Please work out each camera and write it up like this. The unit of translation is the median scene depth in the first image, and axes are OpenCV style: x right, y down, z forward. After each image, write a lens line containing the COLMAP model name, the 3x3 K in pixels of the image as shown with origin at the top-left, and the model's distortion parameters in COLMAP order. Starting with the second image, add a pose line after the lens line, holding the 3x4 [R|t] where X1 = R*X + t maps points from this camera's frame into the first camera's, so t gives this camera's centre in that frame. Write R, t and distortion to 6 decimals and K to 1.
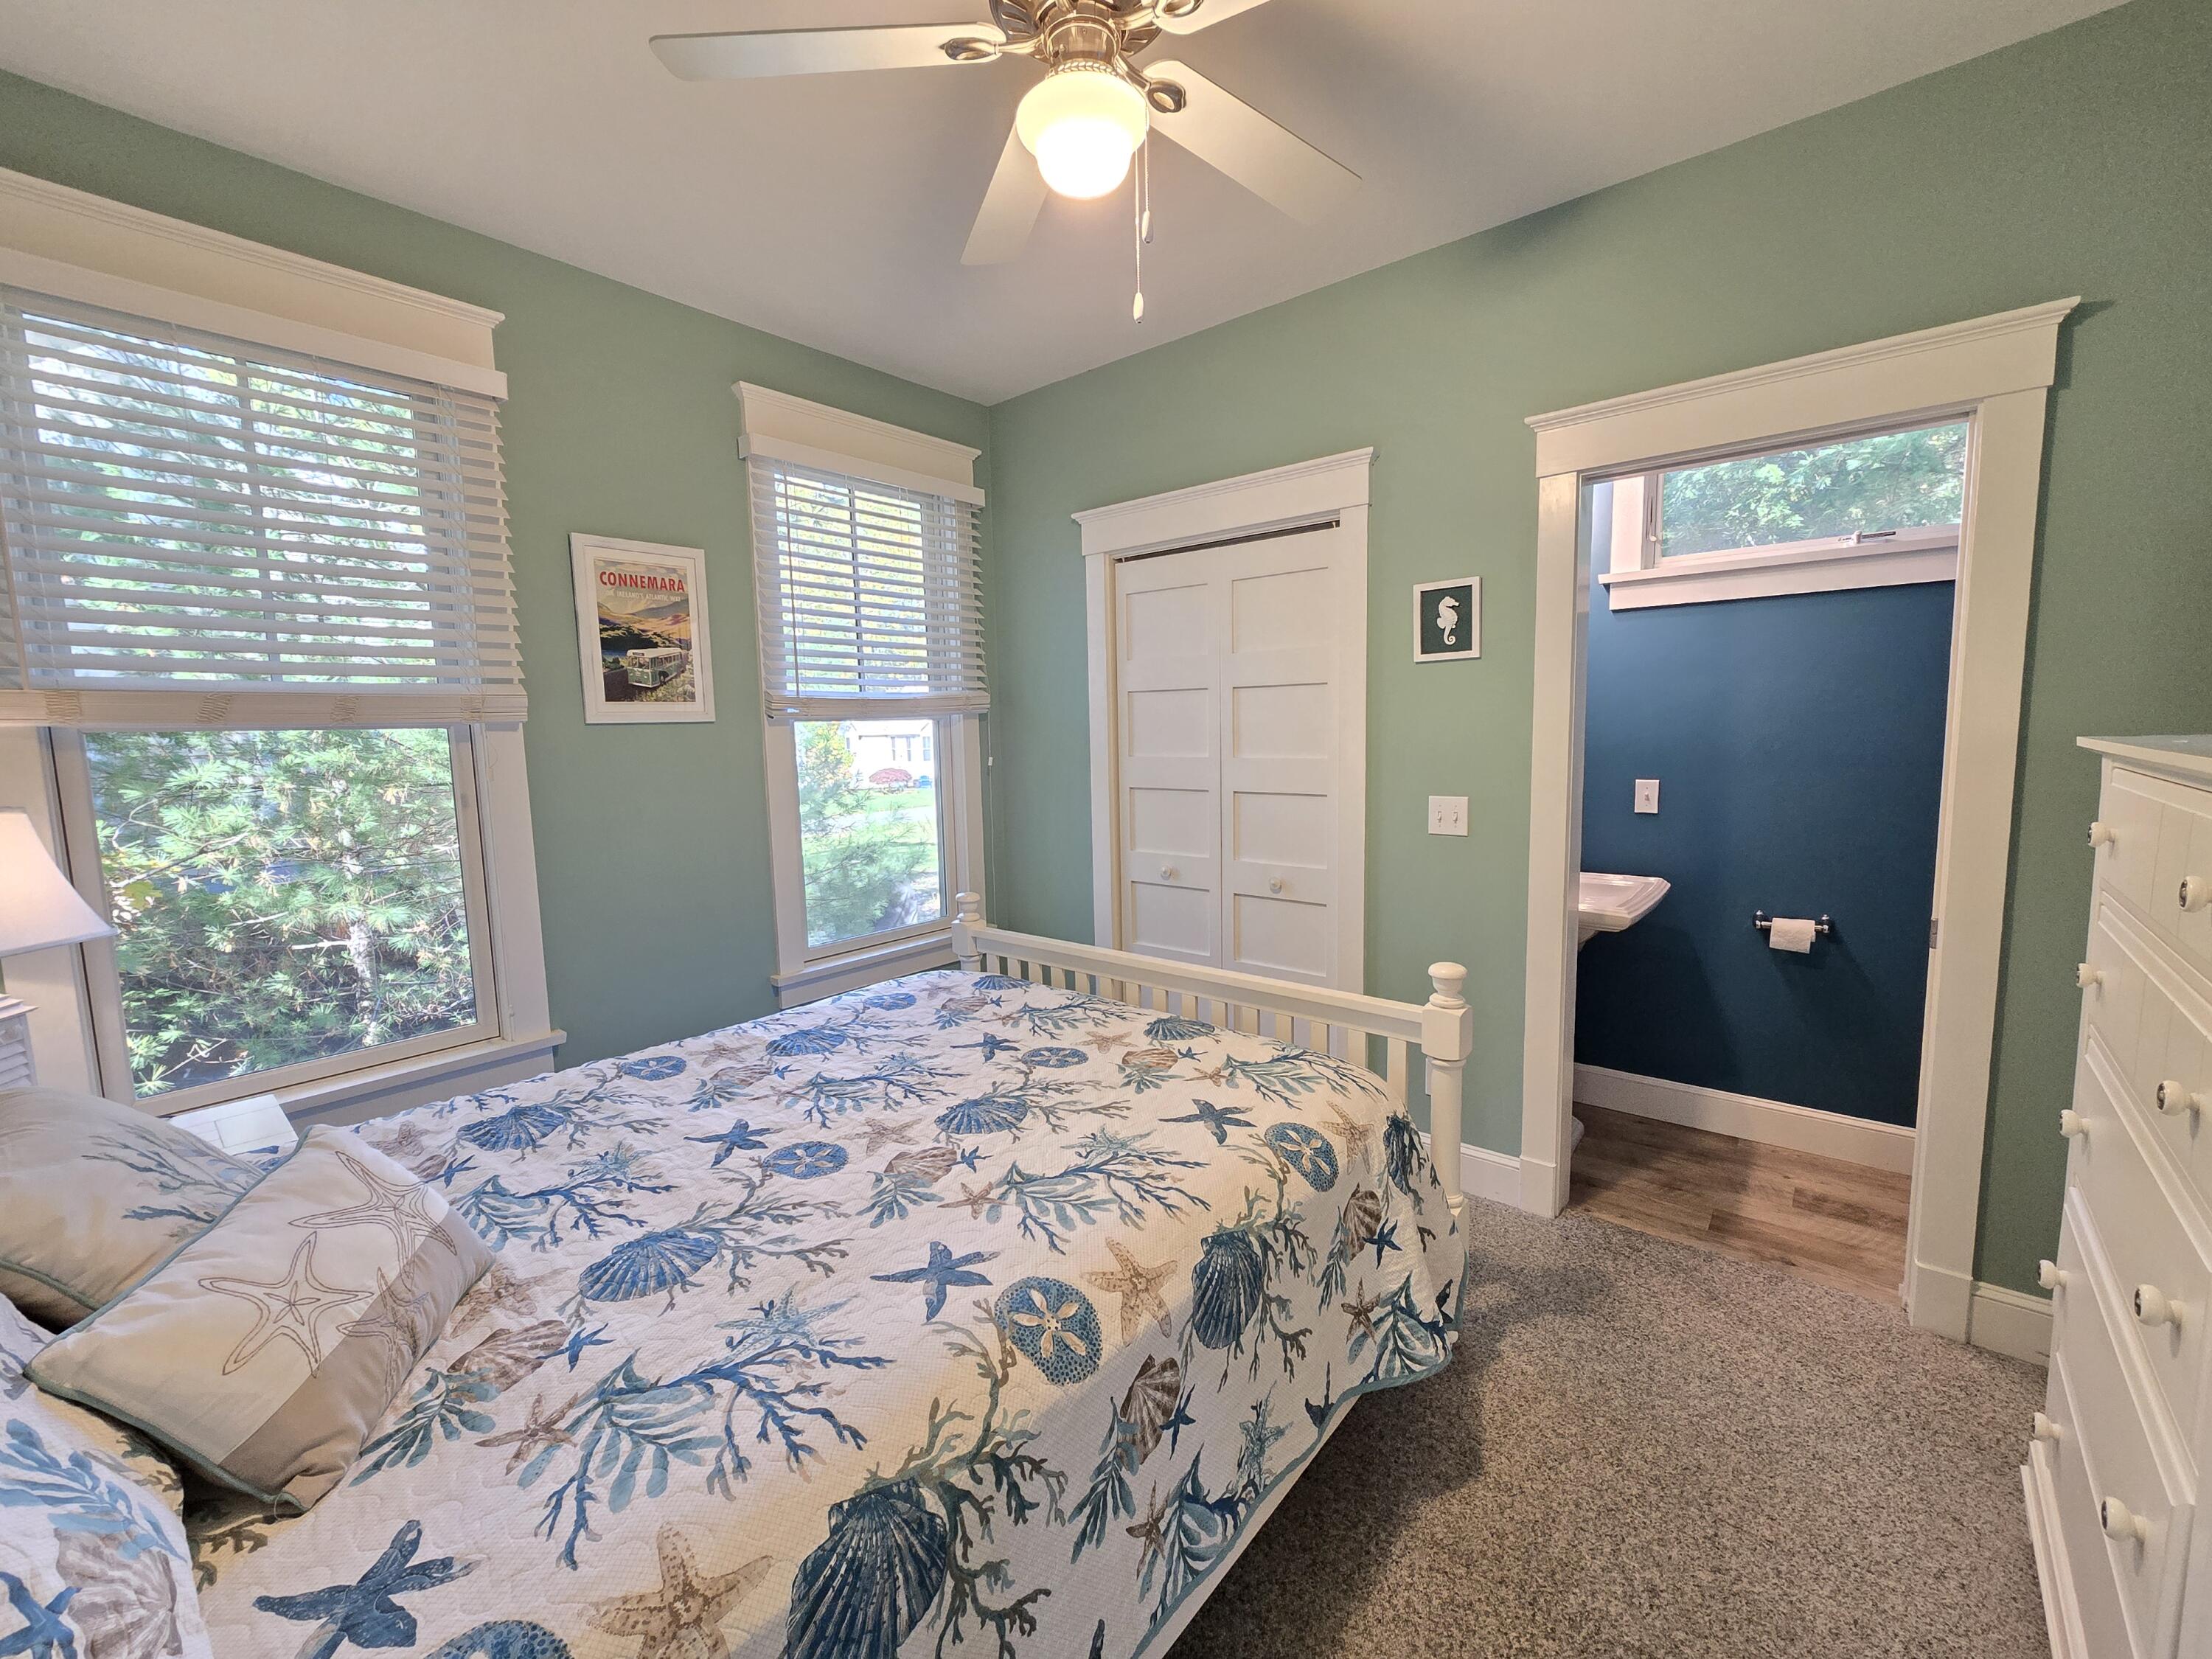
lens RADIAL K [[902.8, 0, 1106.0], [0, 902.8, 829.5], [0, 0, 1]] dist [-0.001300, -0.000235]
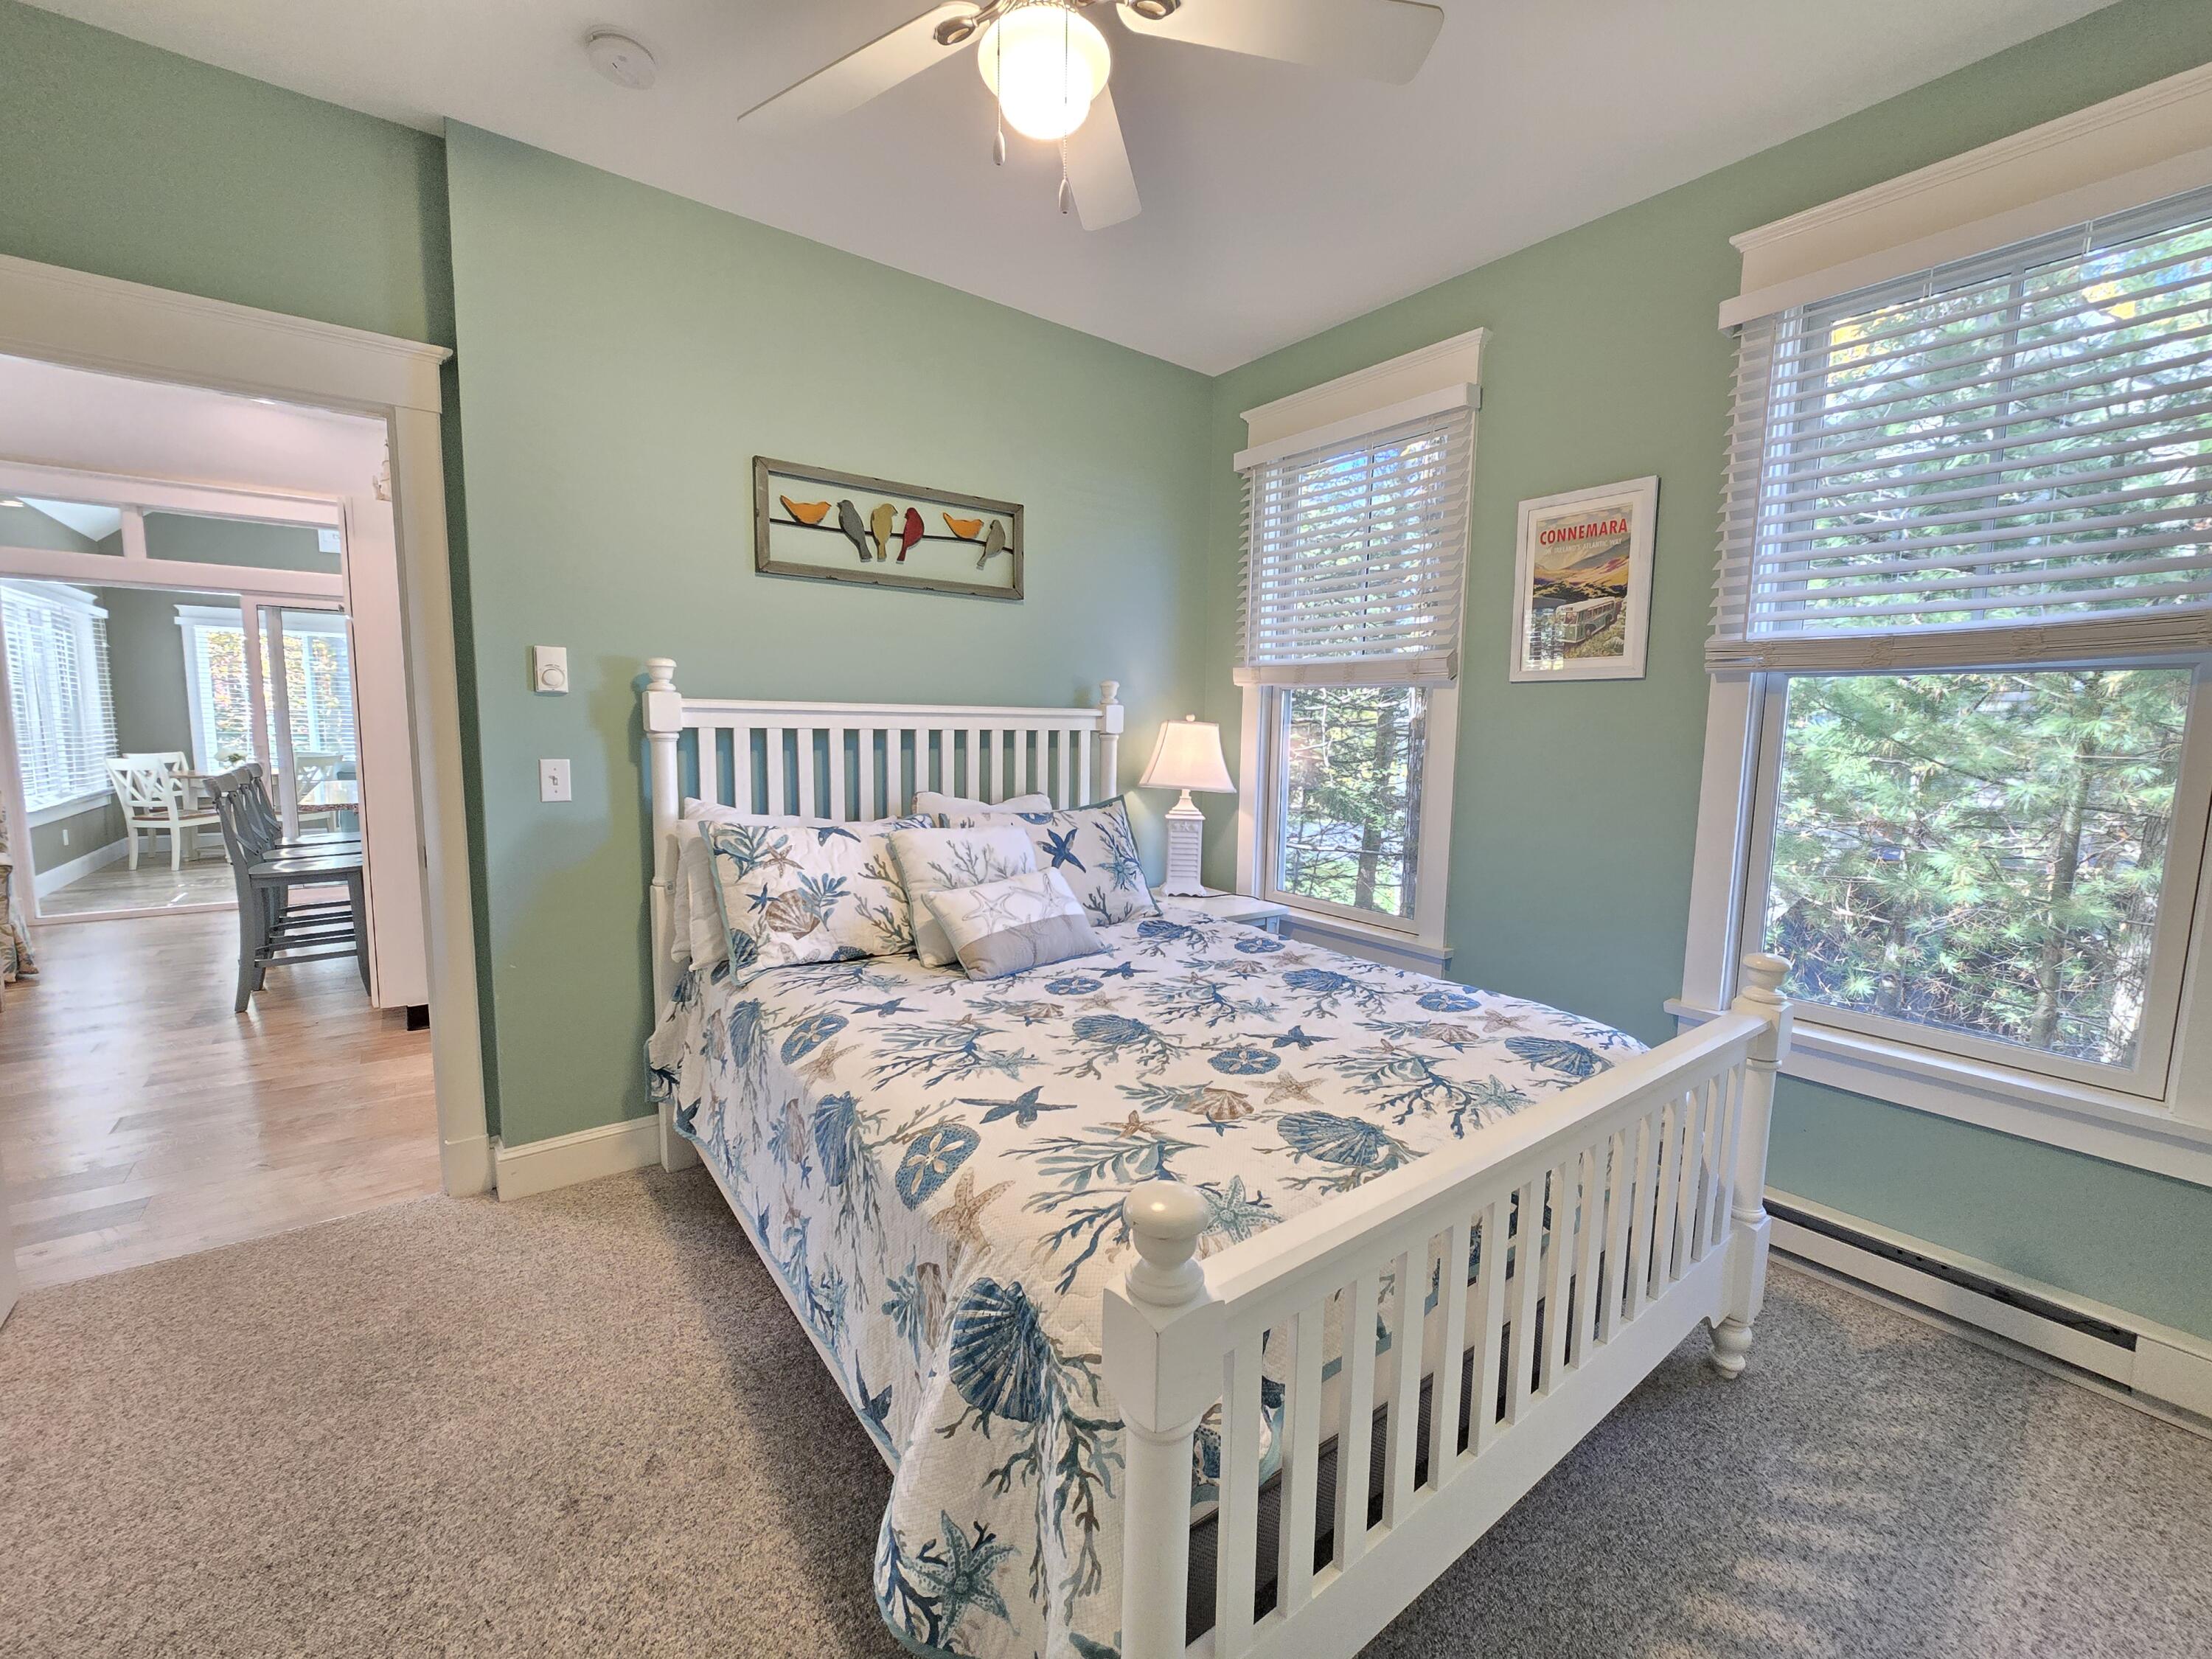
lens RADIAL K [[902.8, 0, 1106.0], [0, 902.8, 829.5], [0, 0, 1]] dist [-0.001300, -0.000235]
pose [[-0.222438, 0.135076, -0.965544, 0.740362], [-0.122047, 0.978707, 0.165034, -0.081077], [0.967278, 0.154552, -0.201216, 0.987262]]
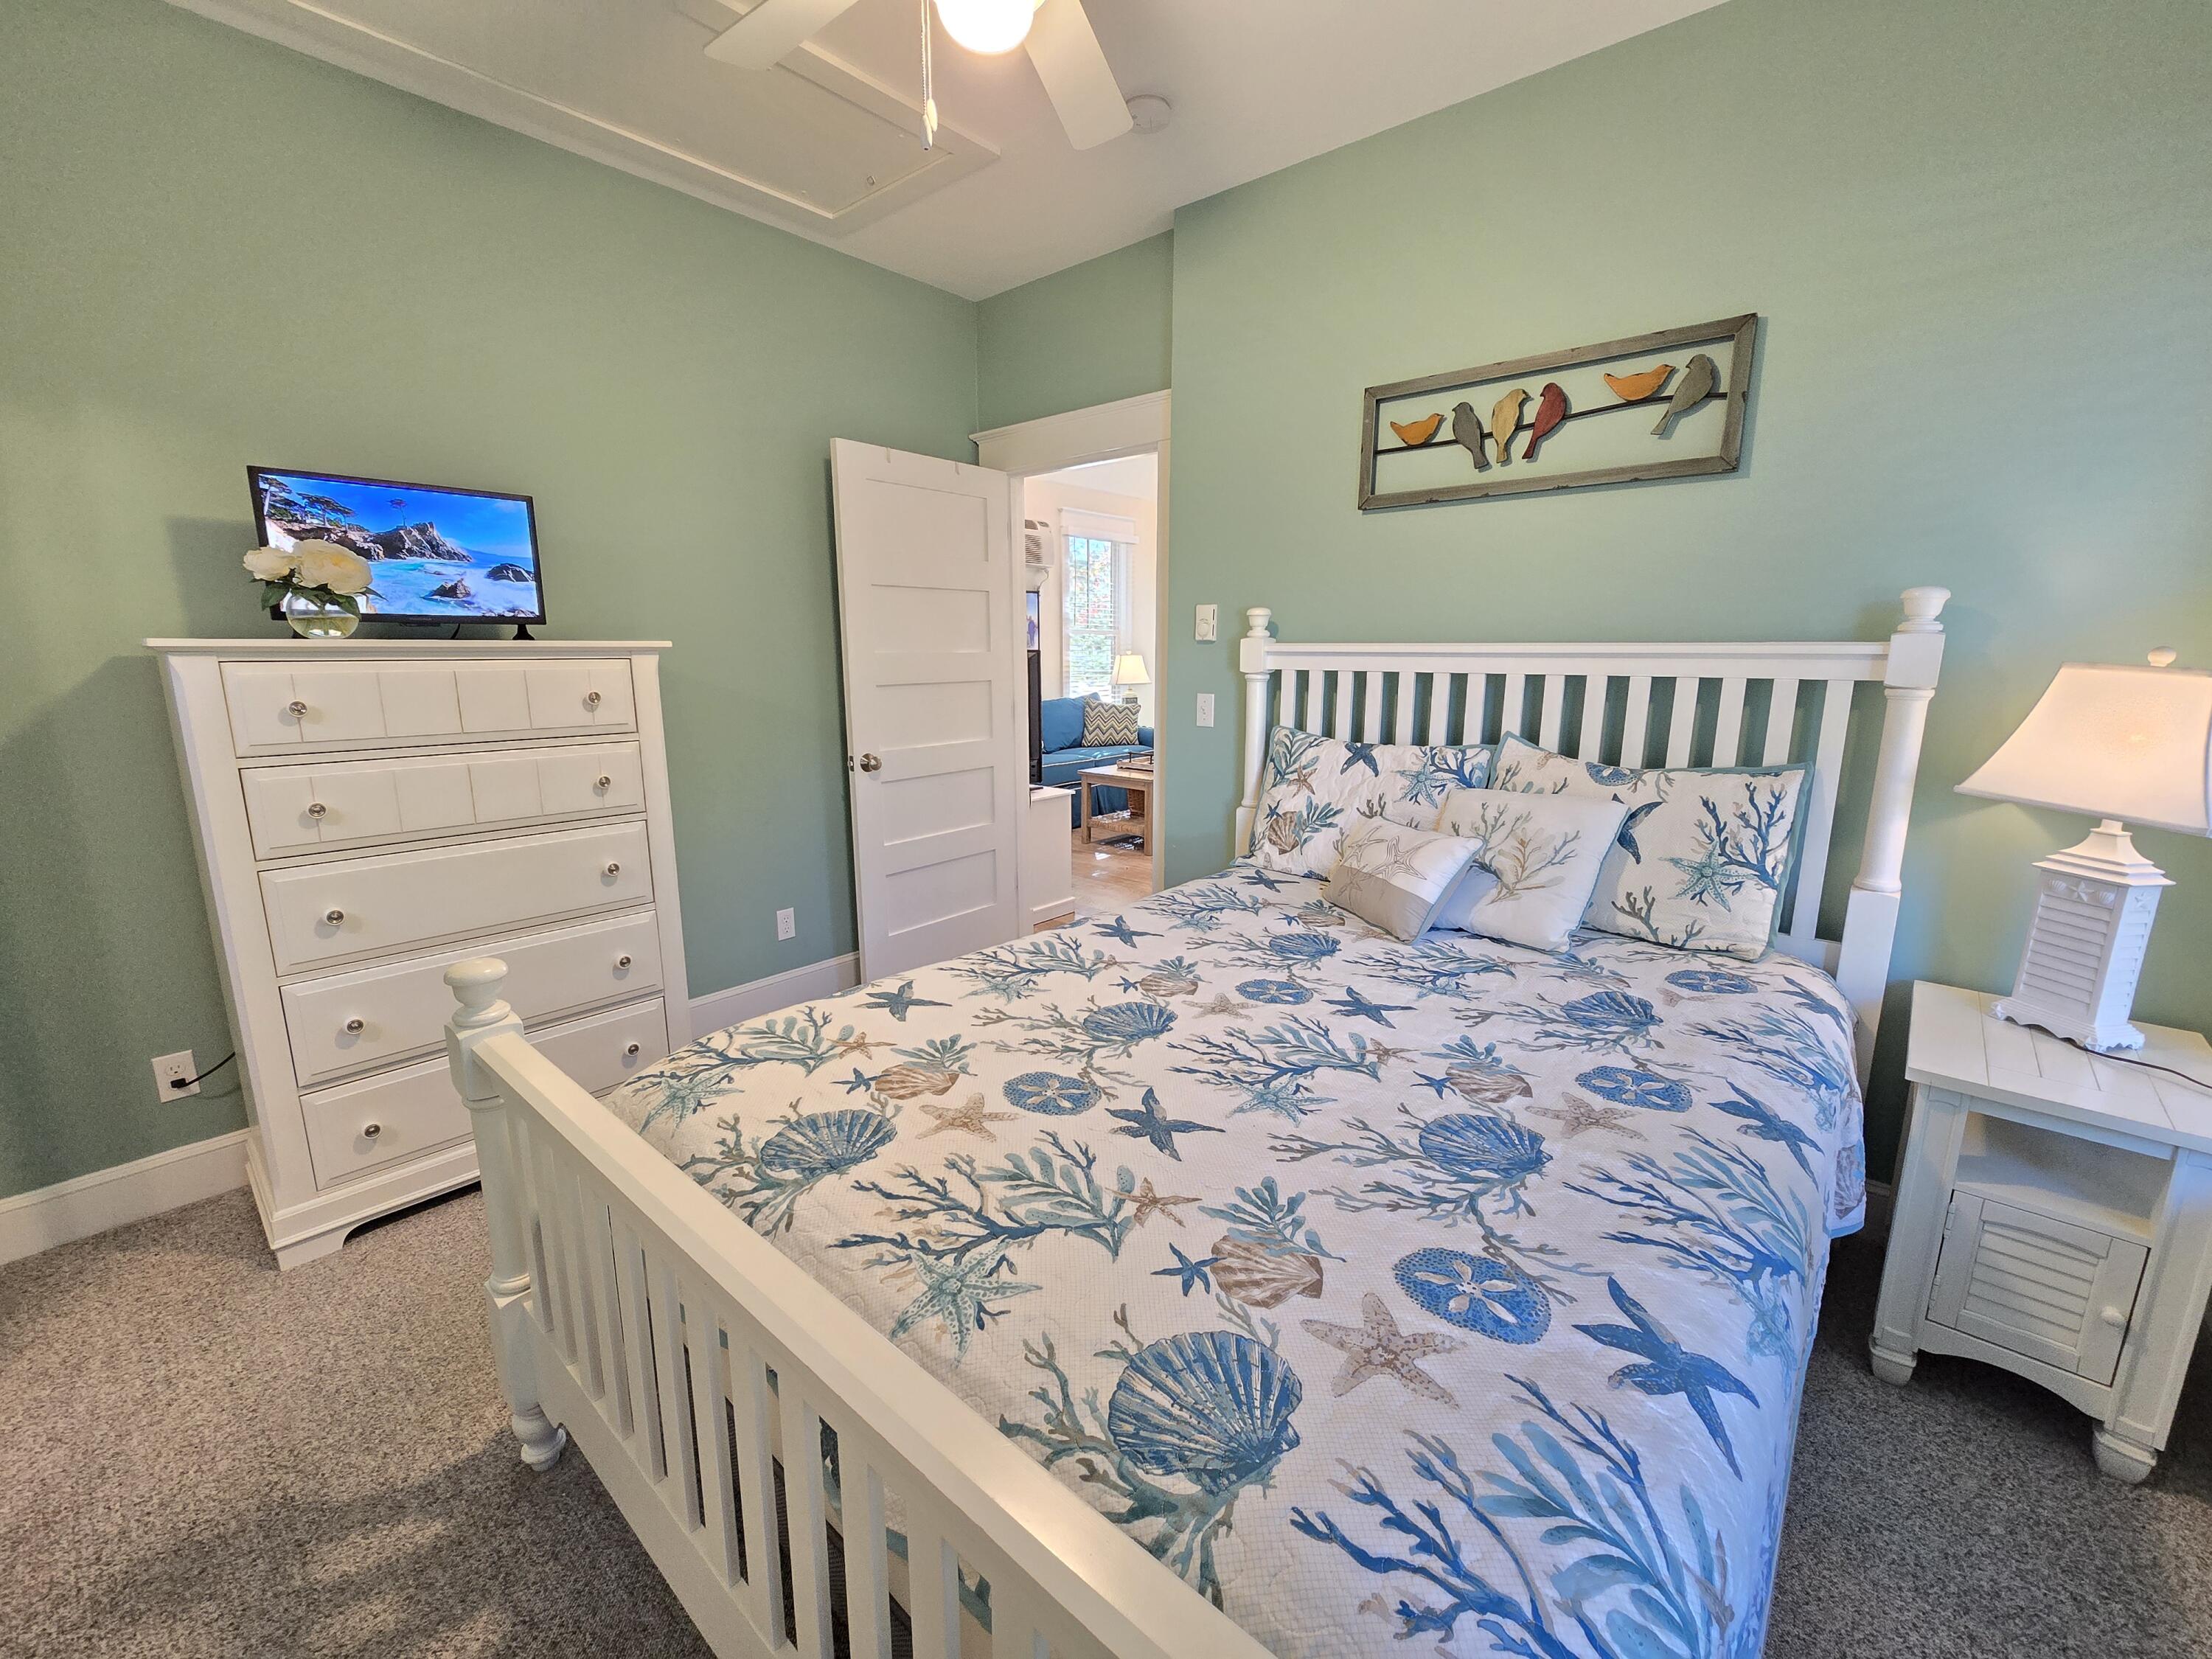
lens RADIAL K [[902.8, 0, 1106.0], [0, 902.8, 829.5], [0, 0, 1]] dist [-0.001300, -0.000235]
pose [[-0.999624, 0.018049, 0.020645, -0.112880], [0.023529, 0.951199, 0.307681, -0.140956], [-0.014084, 0.308051, -0.951266, 1.547664]]
